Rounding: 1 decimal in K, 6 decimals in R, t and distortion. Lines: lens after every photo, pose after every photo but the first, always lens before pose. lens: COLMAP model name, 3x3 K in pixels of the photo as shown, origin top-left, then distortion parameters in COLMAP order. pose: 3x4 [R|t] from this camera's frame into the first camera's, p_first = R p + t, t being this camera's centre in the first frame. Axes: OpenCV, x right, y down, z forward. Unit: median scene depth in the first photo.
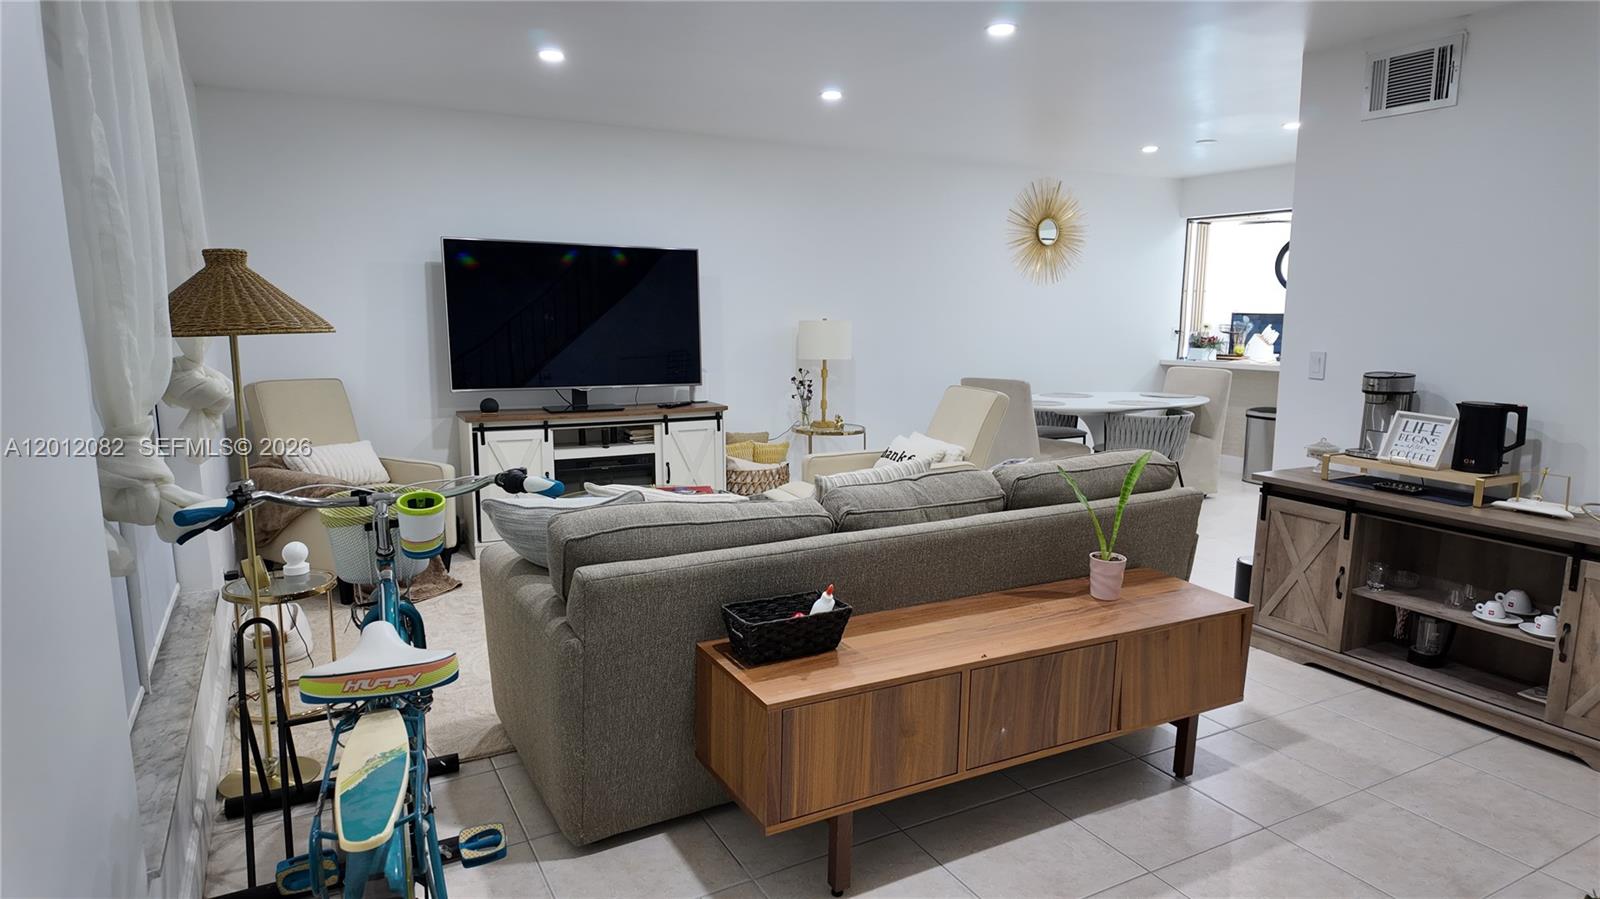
lens RADIAL K [[951.2, 0, 800.0], [0, 951.2, 449.5], [0, 0, 1]] dist [0.087821, -0.115263]
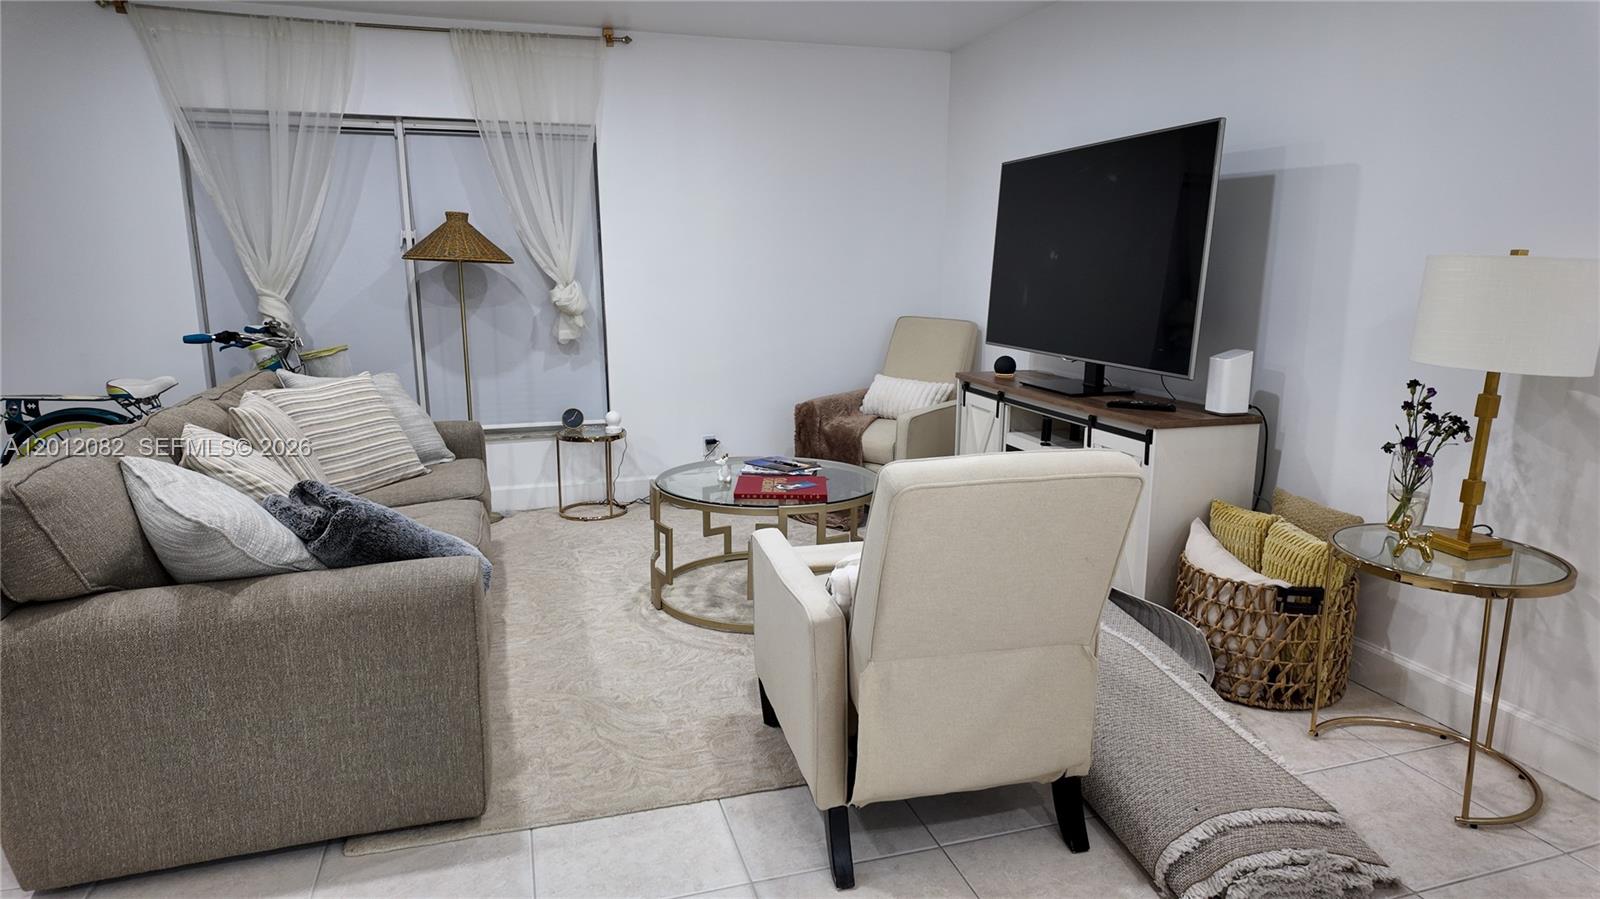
lens RADIAL K [[951.2, 0, 800.0], [0, 951.2, 449.5], [0, 0, 1]] dist [0.087821, -0.115263]
pose [[-0.196924, 0.182237, -0.963333, 0.426376], [-0.145090, 0.966337, 0.212464, -0.102980], [0.969624, 0.181610, -0.163854, 0.810044]]
